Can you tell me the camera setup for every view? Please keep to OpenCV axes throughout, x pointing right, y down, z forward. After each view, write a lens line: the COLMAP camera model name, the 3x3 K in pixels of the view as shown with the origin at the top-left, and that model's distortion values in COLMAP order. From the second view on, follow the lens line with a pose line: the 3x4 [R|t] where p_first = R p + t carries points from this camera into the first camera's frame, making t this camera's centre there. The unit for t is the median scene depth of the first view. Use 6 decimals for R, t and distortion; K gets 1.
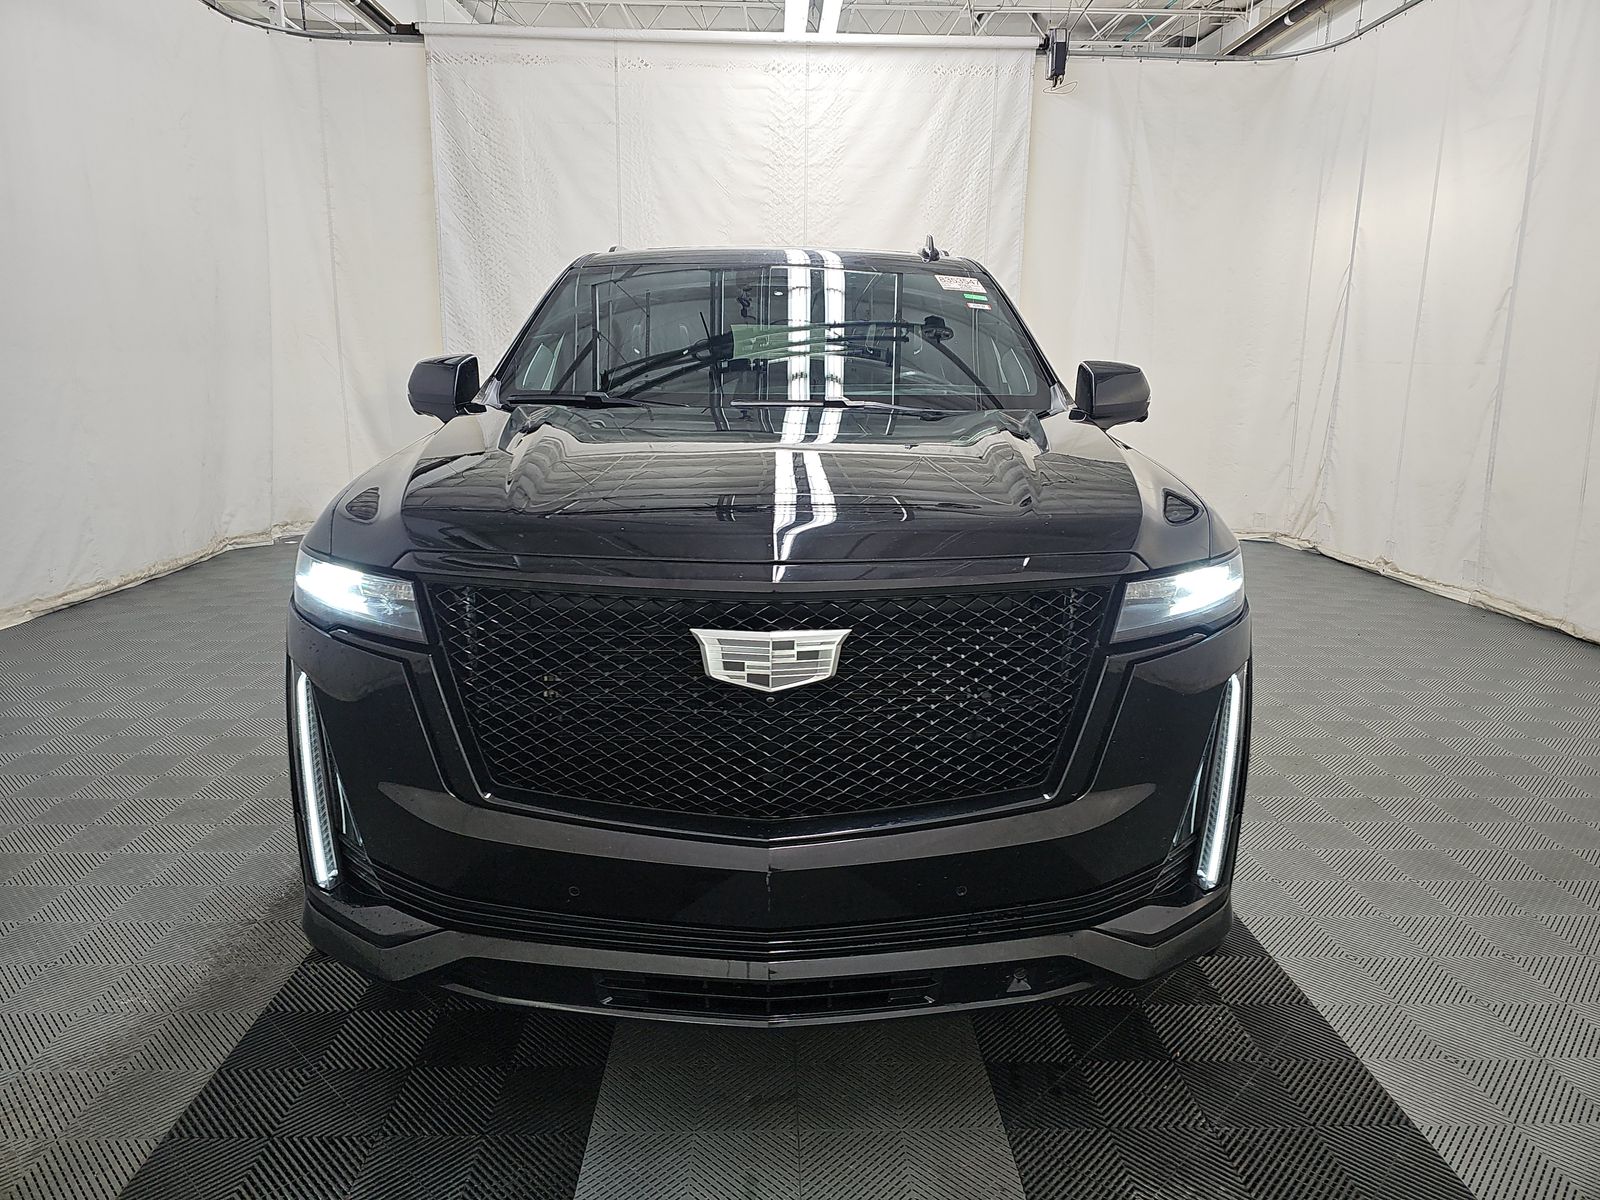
lens RADIAL K [[1049.6, 0, 758.5], [0, 1049.6, 608.5], [0, 0, 1]] dist [-0.002026, -0.003832]
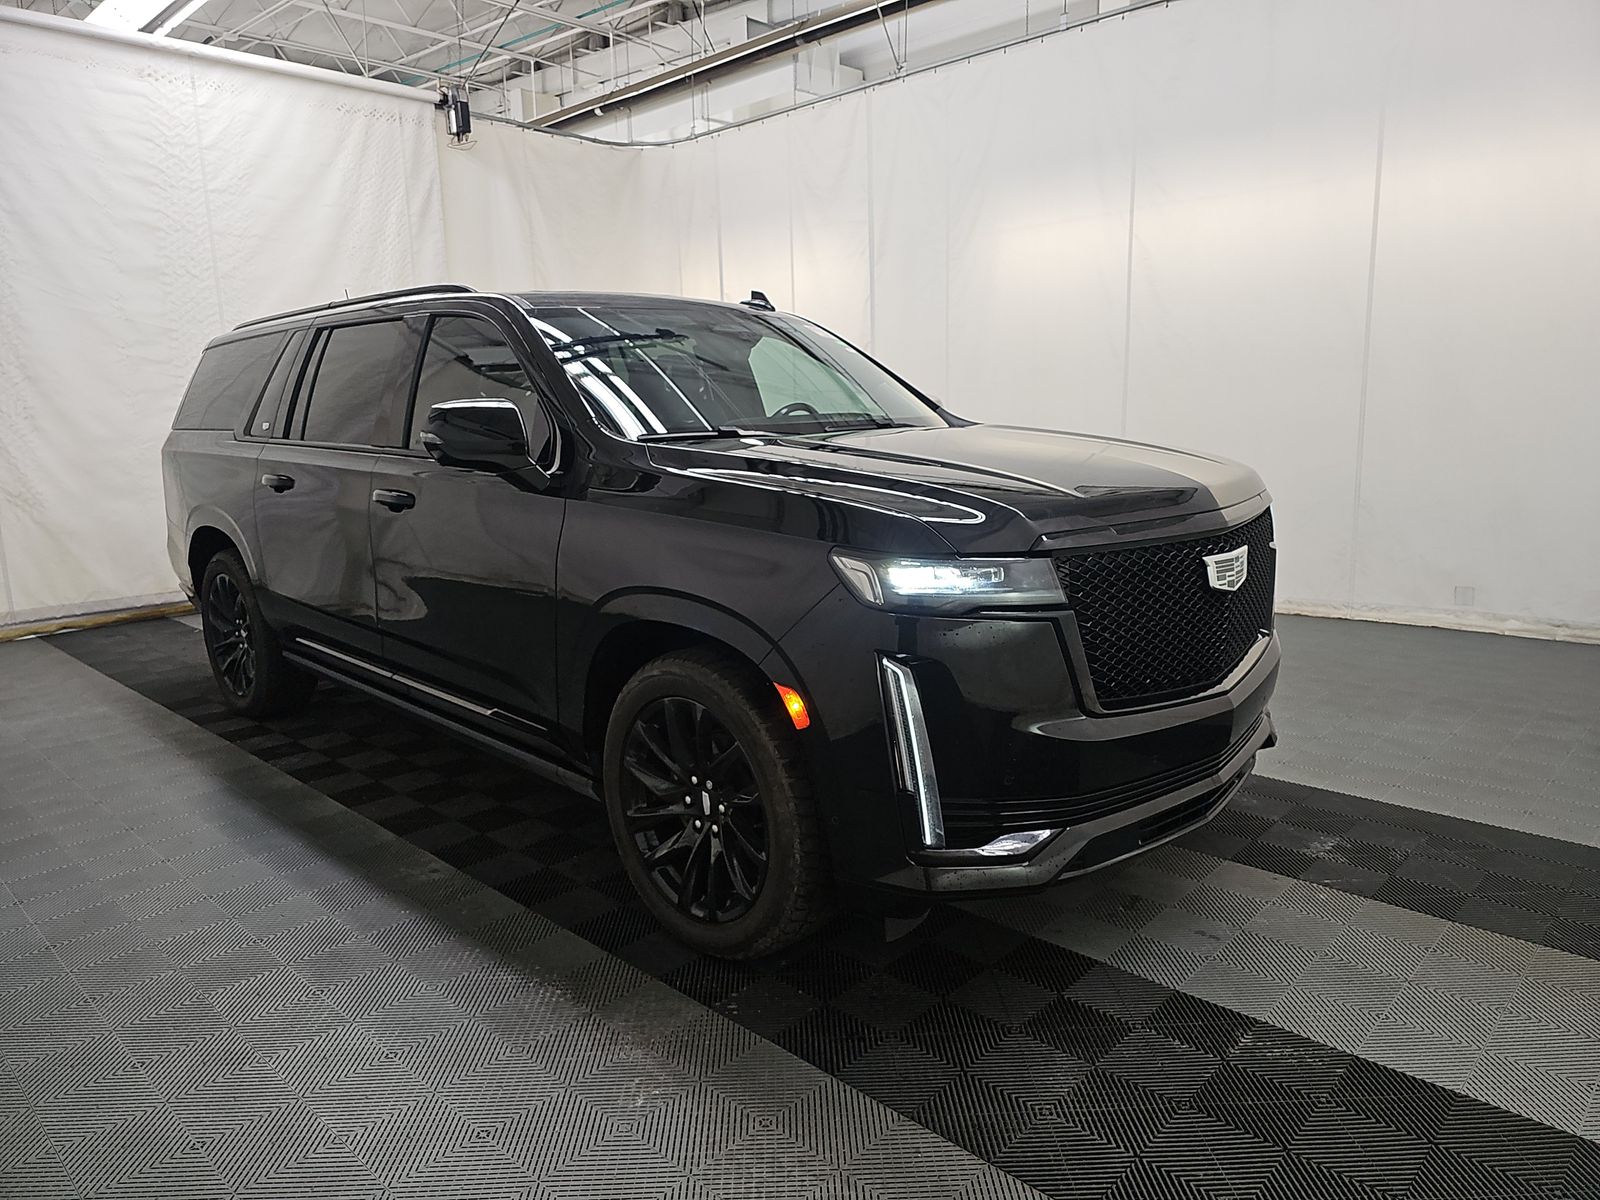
lens RADIAL K [[1065.7, 0, 809.9], [0, 1065.7, 584.7], [0, 0, 1]] dist [0.083659, -0.086232]
pose [[0.690326, -0.150338, 0.707707, -0.301682], [0.197220, 0.980231, 0.015854, -0.015227], [-0.696100, 0.128629, 0.706328, 0.052565]]
